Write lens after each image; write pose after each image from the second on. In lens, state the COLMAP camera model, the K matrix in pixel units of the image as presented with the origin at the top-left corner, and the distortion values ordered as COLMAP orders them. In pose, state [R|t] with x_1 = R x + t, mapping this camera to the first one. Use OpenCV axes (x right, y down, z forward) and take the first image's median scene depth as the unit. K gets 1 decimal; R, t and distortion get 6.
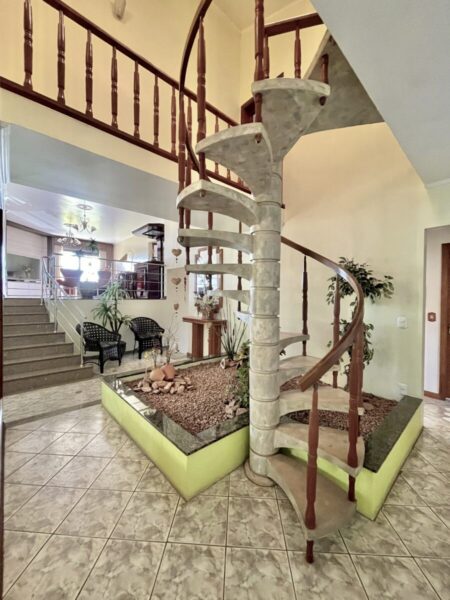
lens RADIAL K [[243.3, 0, 227.1], [0, 243.3, 298.5], [0, 0, 1]] dist [-0.001800, -0.000052]
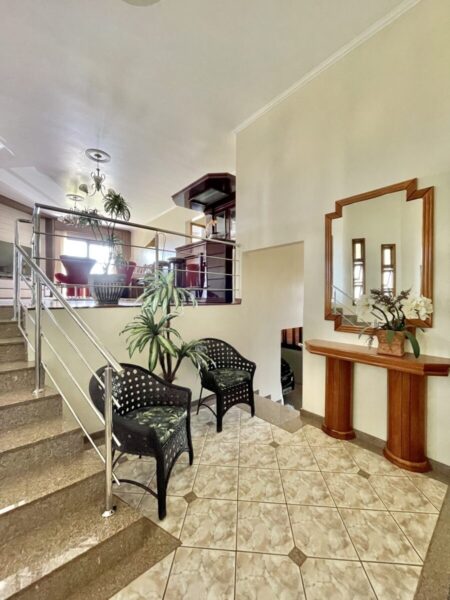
lens RADIAL K [[243.3, 0, 223.8], [0, 243.3, 300.7], [0, 0, 1]] dist [-0.001800, -0.000052]
pose [[0.999552, -0.003739, -0.029712, -0.266049], [0.003954, 0.999966, 0.007168, -0.009648], [0.029684, -0.007282, 0.999533, 0.417054]]
